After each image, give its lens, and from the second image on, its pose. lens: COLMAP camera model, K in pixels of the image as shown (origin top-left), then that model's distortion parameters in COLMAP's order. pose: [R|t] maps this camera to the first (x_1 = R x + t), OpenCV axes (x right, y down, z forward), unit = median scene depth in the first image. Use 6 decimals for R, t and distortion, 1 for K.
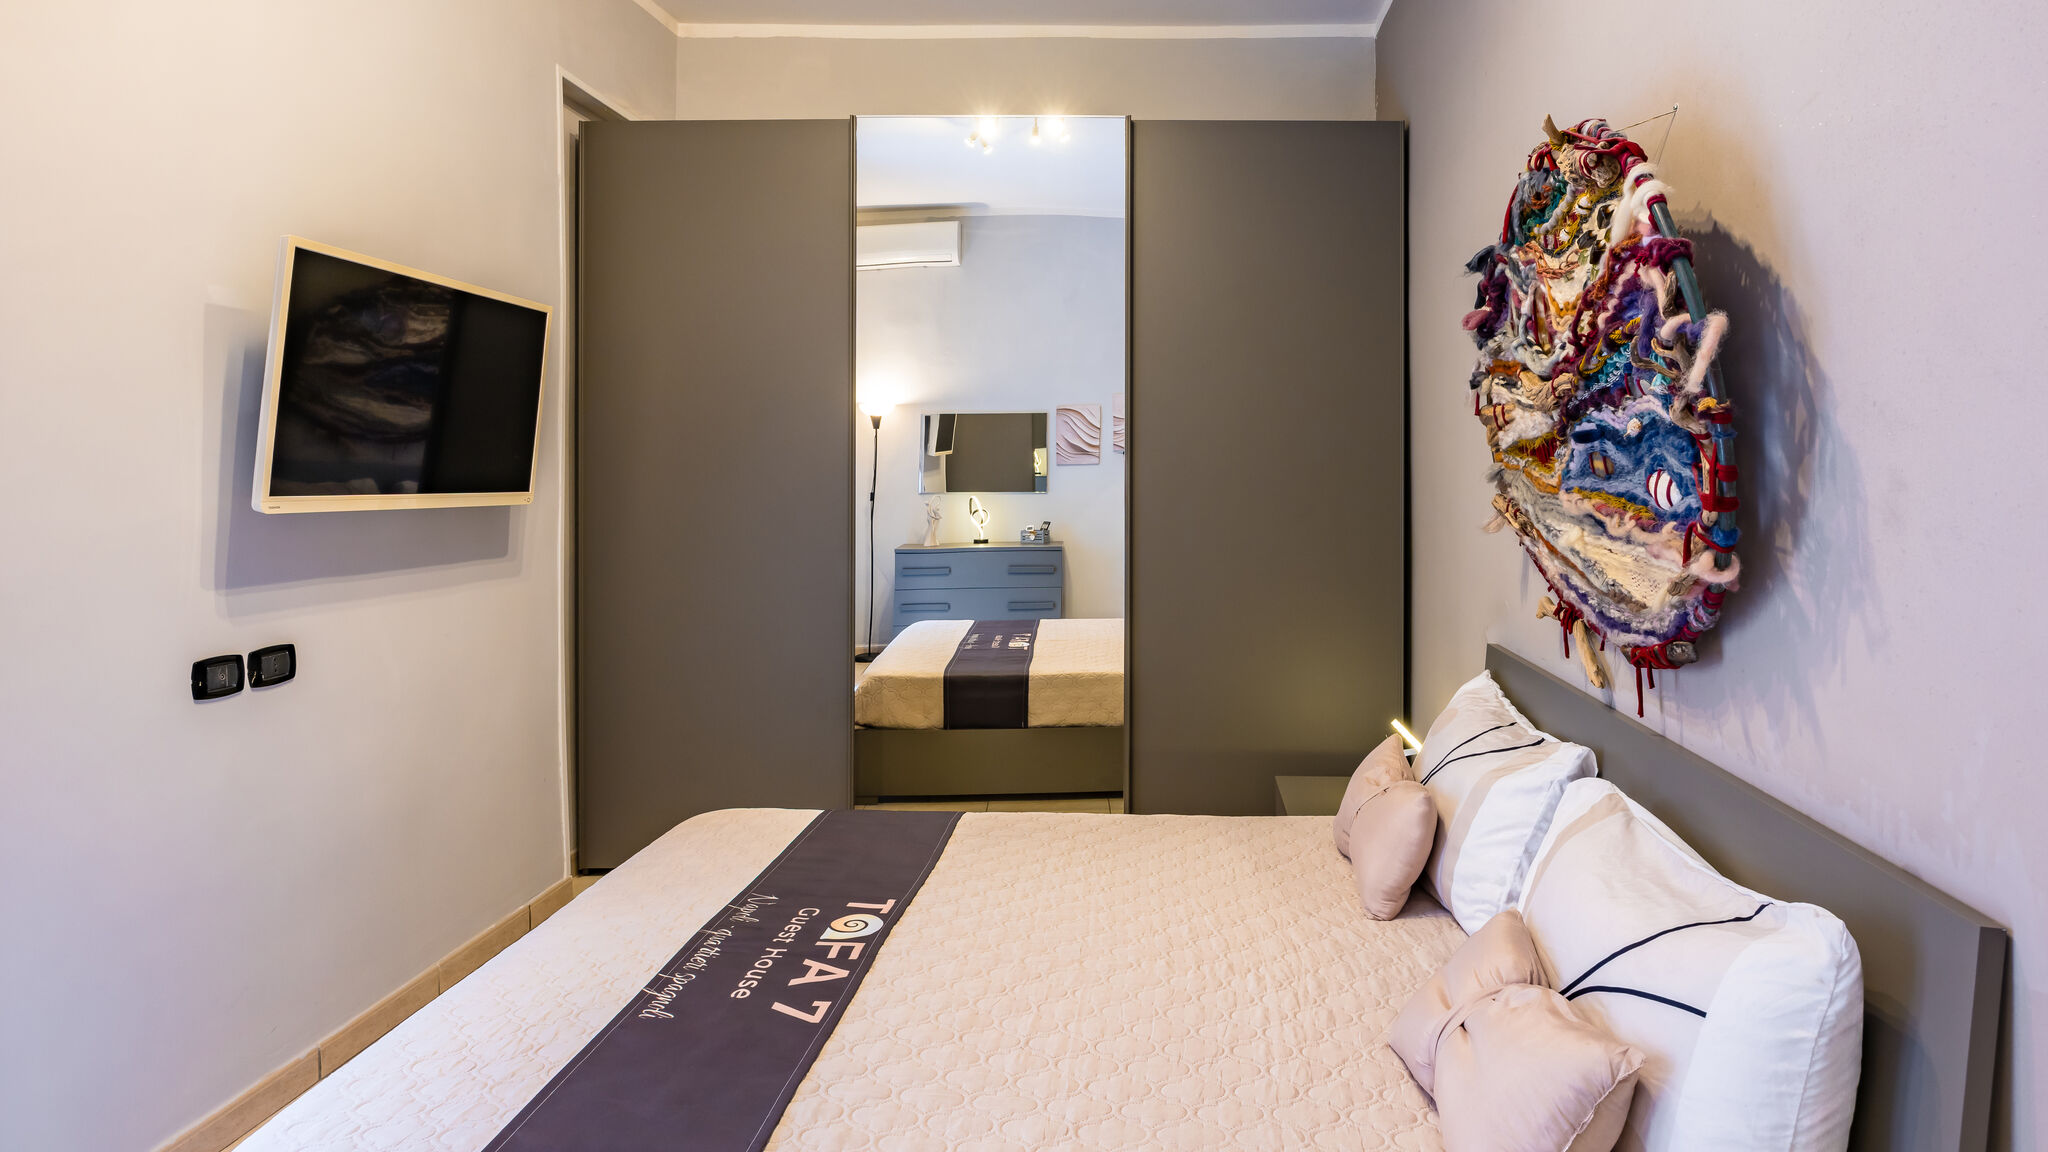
lens RADIAL K [[1113.6, 0, 1132.9], [0, 1113.6, 455.0], [0, 0, 1]] dist [-0.009324, 0.000735]
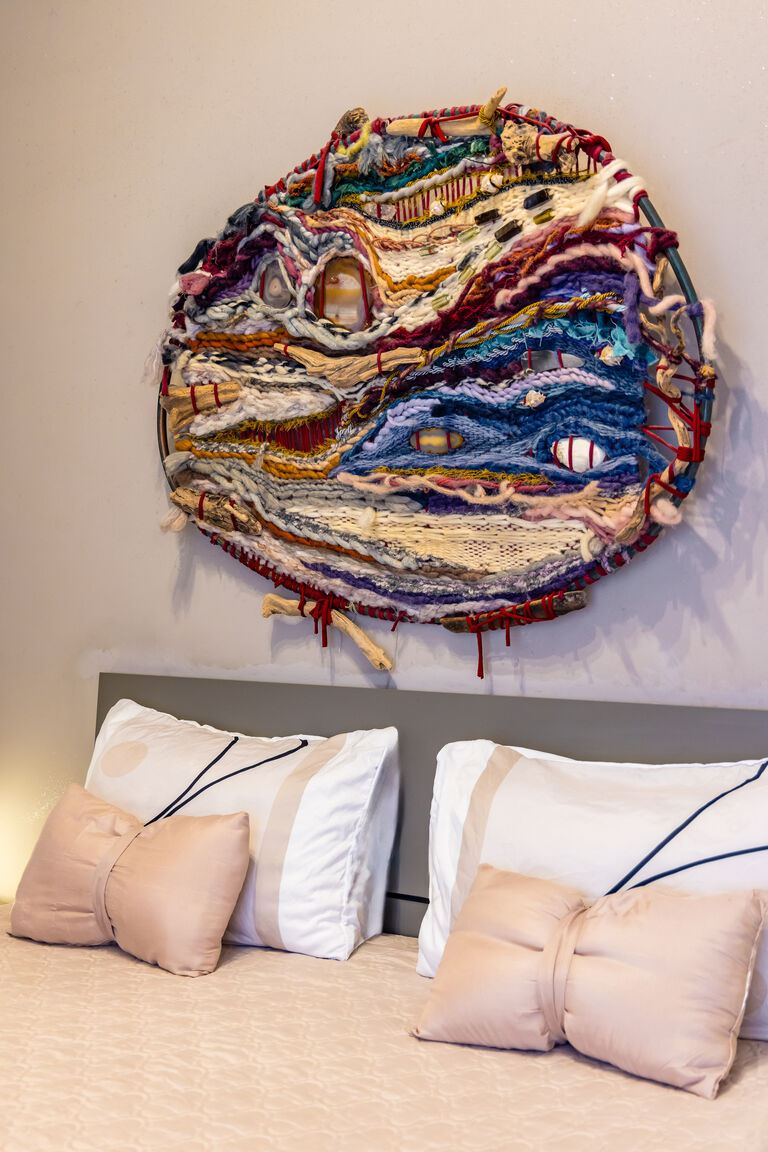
lens RADIAL K [[1385.2, 0, 492.4], [0, 1385.2, 523.5], [0, 0, 1]] dist [0.011053, 0.000000]
pose [[0.492683, 0.014848, 0.870082, -0.588626], [-0.003293, 0.999879, -0.015199, 0.093147], [-0.870202, 0.004623, 0.492673, 0.293004]]
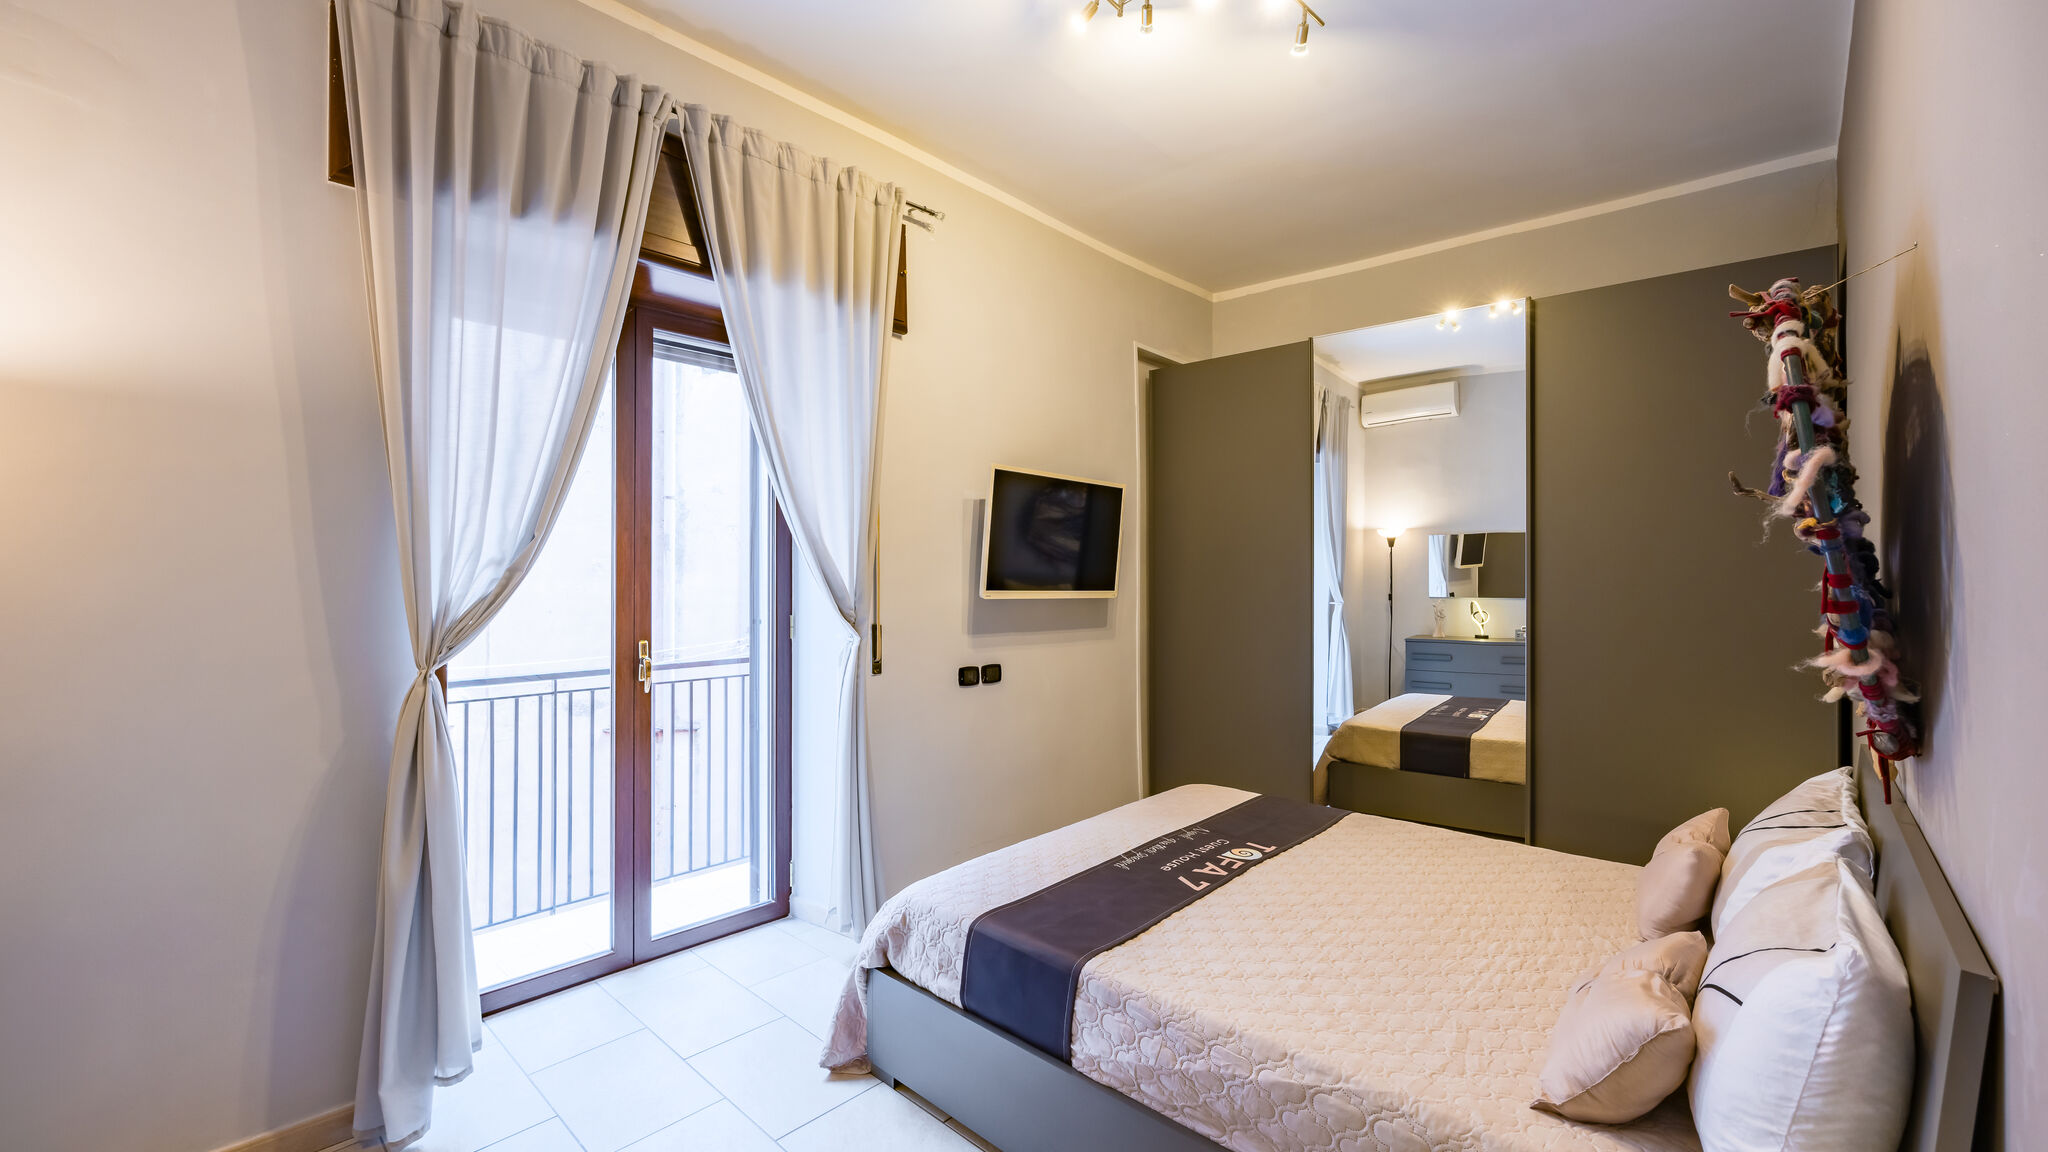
lens RADIAL K [[823.8, 0, 1020.6], [0, 823.8, 571.1], [0, 0, 1]] dist [-0.000569, -0.001378]
pose [[0.765188, -0.004352, -0.643792, 0.279843], [0.006841, 0.999976, 0.001371, -0.001162], [0.643770, -0.005454, 0.765199, -0.147668]]
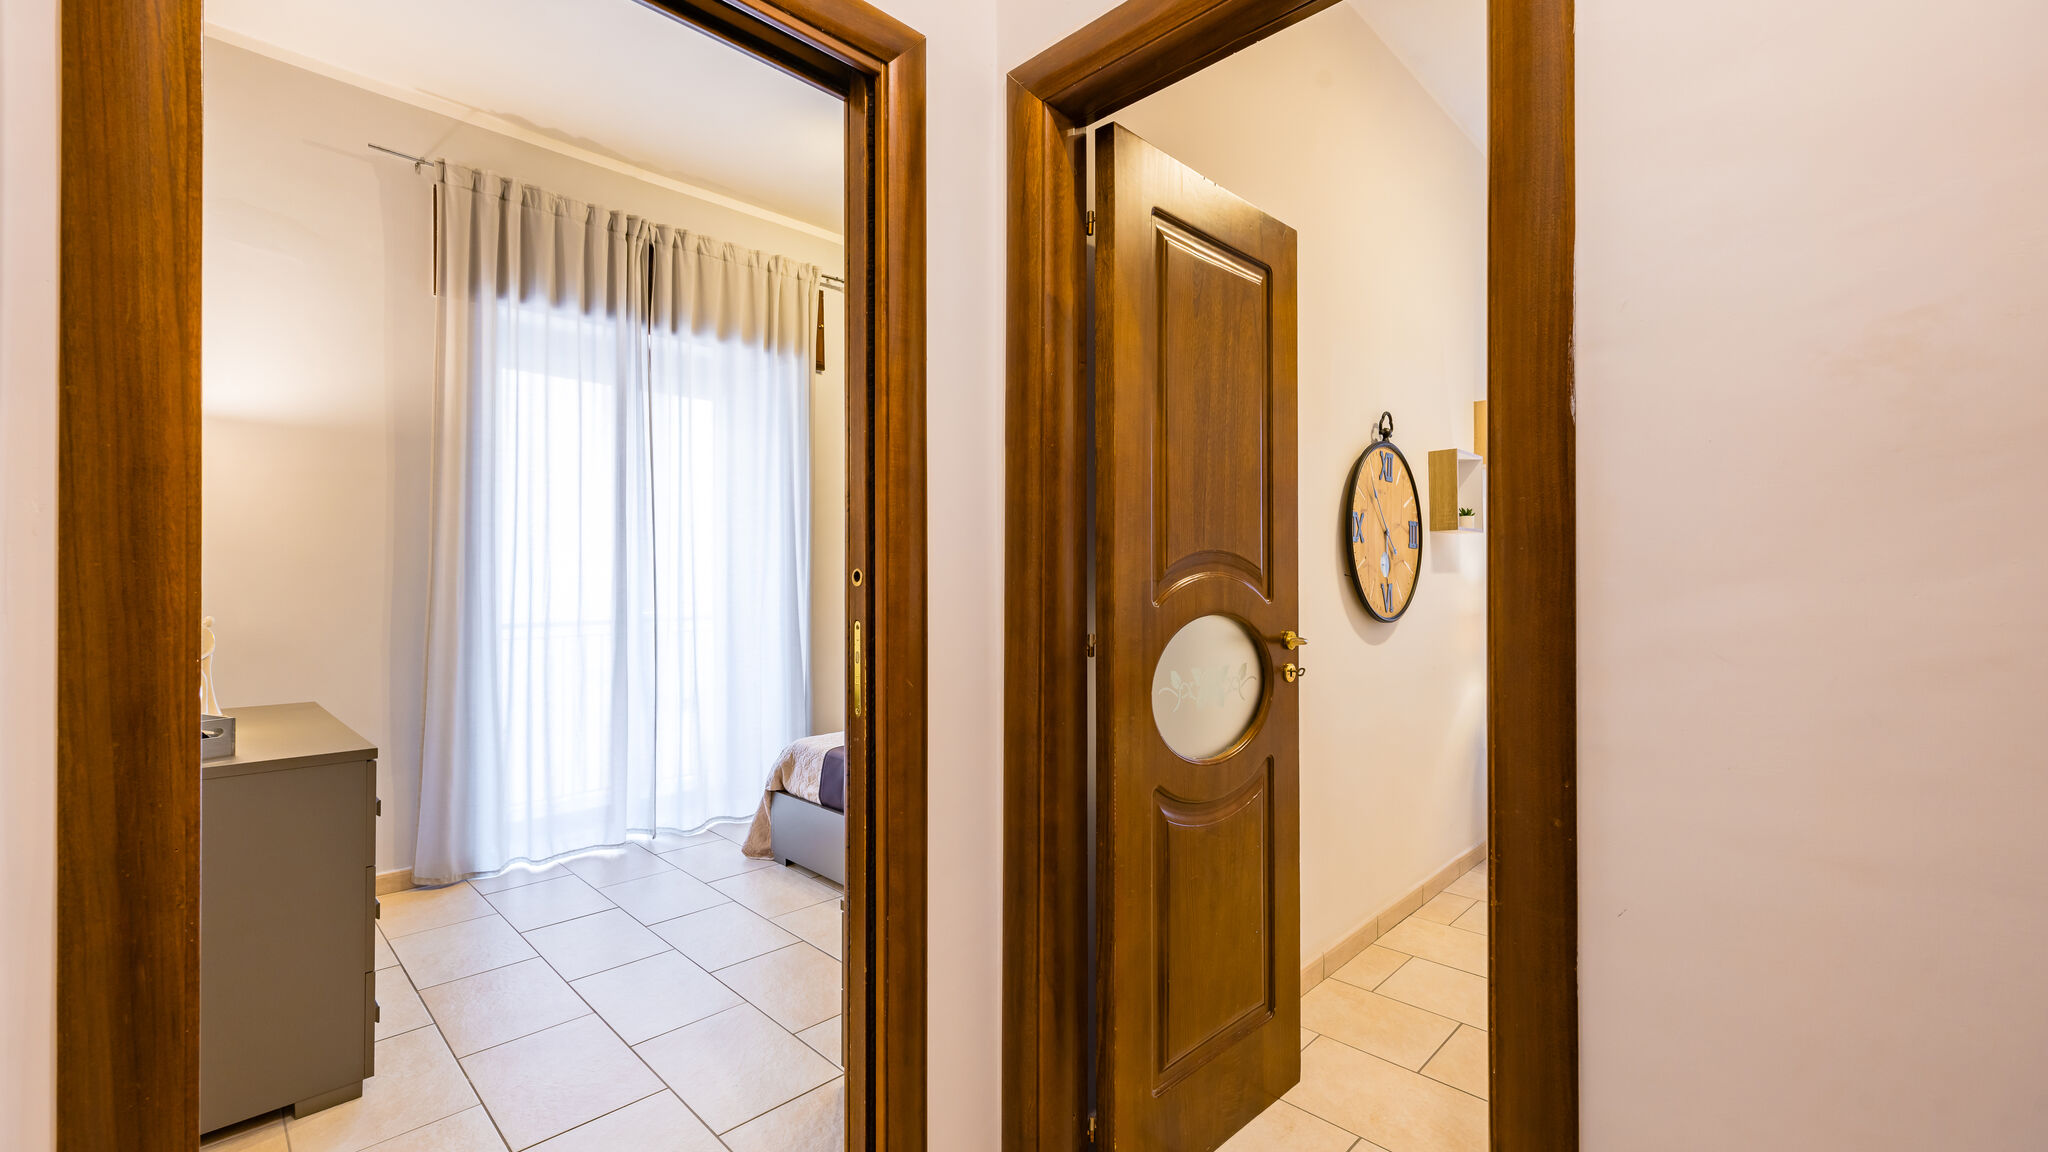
lens RADIAL K [[842.7, 0, 1017.9], [0, 842.7, 578.0], [0, 0, 1]] dist [-0.000788, 0.000178]
pose [[0.742447, -0.002586, -0.669900, 0.949817], [0.009417, 0.999934, 0.006576, 0.079491], [0.669839, -0.011191, 0.742422, -0.383871]]
